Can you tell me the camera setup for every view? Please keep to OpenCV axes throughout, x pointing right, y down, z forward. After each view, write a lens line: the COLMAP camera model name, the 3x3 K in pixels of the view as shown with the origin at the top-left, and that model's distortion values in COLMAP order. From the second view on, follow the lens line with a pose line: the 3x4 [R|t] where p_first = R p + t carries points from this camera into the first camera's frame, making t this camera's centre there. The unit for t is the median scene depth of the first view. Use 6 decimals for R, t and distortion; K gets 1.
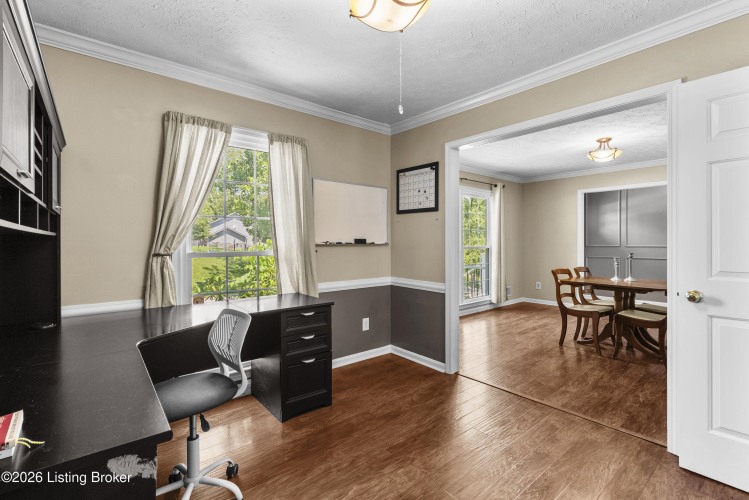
lens RADIAL K [[344.9, 0, 376.3], [0, 344.9, 246.4], [0, 0, 1]] dist [-0.002770, -0.000293]
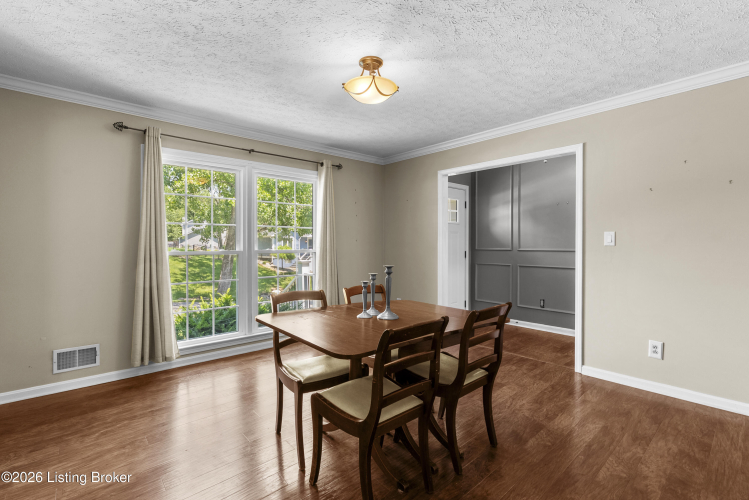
lens RADIAL K [[344.9, 0, 376.3], [0, 344.9, 246.4], [0, 0, 1]] dist [-0.002770, -0.000293]
pose [[0.999740, 0.001423, 0.022738, 0.409069], [-0.001306, 0.999986, -0.005176, -0.004748], [-0.022745, 0.005145, 0.999728, 0.273767]]
